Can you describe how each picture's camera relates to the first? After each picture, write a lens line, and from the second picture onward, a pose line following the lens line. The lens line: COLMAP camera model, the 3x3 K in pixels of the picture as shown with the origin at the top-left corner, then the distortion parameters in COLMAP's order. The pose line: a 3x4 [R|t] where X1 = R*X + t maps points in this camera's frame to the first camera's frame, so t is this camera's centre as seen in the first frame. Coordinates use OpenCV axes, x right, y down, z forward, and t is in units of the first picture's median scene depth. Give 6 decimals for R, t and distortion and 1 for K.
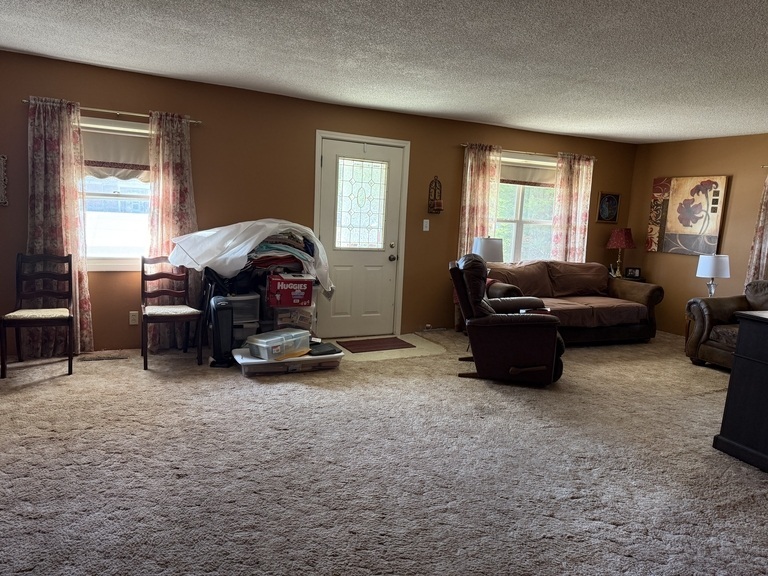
lens RADIAL K [[541.1, 0, 381.3], [0, 541.1, 282.1], [0, 0, 1]] dist [0.083176, -0.103570]
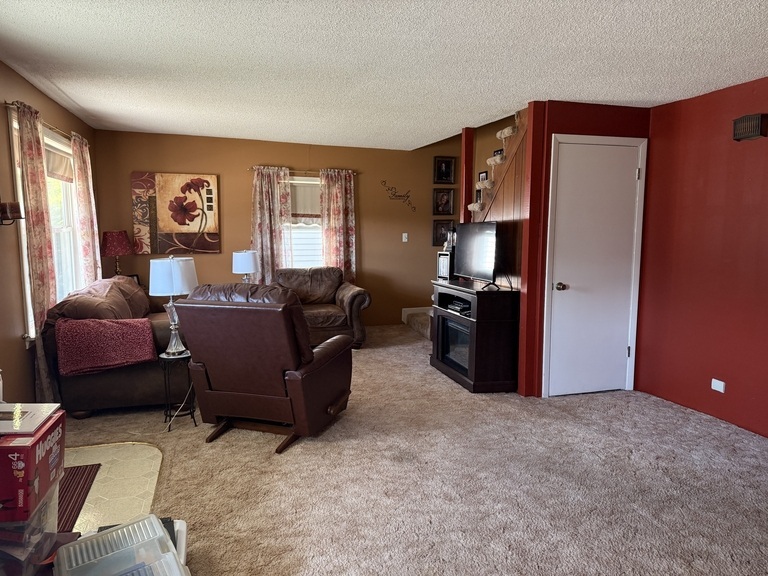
lens RADIAL K [[541.1, 0, 383.5], [0, 541.1, 287.2], [0, 0, 1]] dist [0.083176, -0.103570]
pose [[0.146343, -0.163555, 0.975619, -0.491715], [0.123284, 0.981564, 0.146059, -0.126568], [-0.981522, 0.098903, 0.163809, 0.702475]]
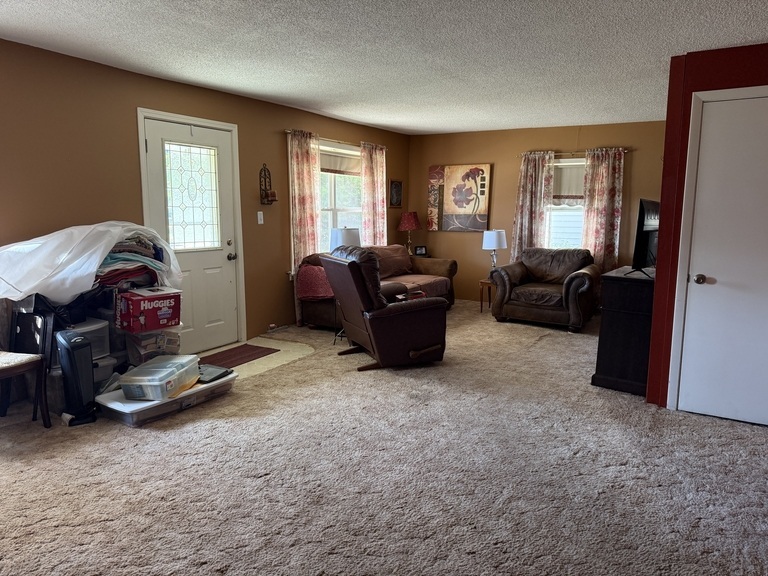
lens RADIAL K [[541.1, 0, 378.1], [0, 541.1, 287.1], [0, 0, 1]] dist [0.083176, -0.103570]
pose [[0.844811, -0.121176, 0.521162, -0.312438], [0.100652, 0.992620, 0.067637, -0.039527], [-0.525512, -0.004684, 0.850773, 0.139601]]
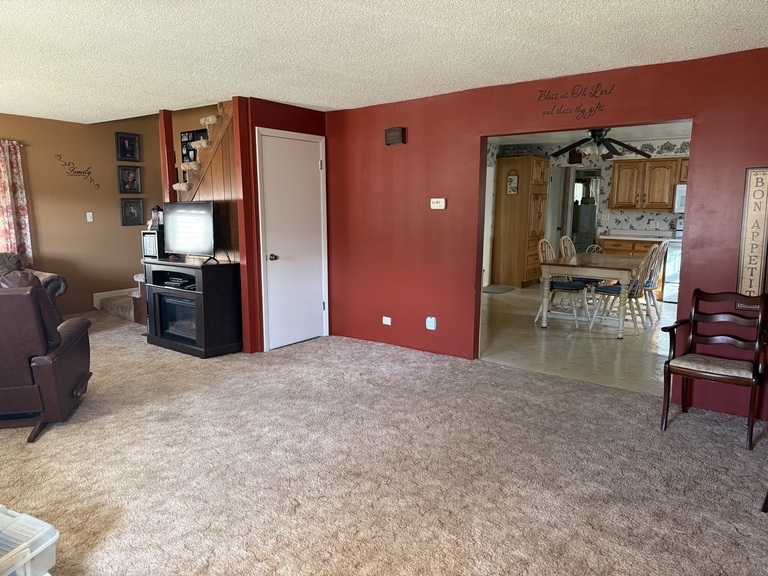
lens RADIAL K [[541.1, 0, 388.2], [0, 541.1, 288.2], [0, 0, 1]] dist [0.083176, -0.103570]
pose [[-0.456244, -0.186950, 0.869995, -0.621700], [0.081258, 0.964844, 0.249945, -0.150958], [-0.886137, 0.184730, -0.425013, 0.832738]]
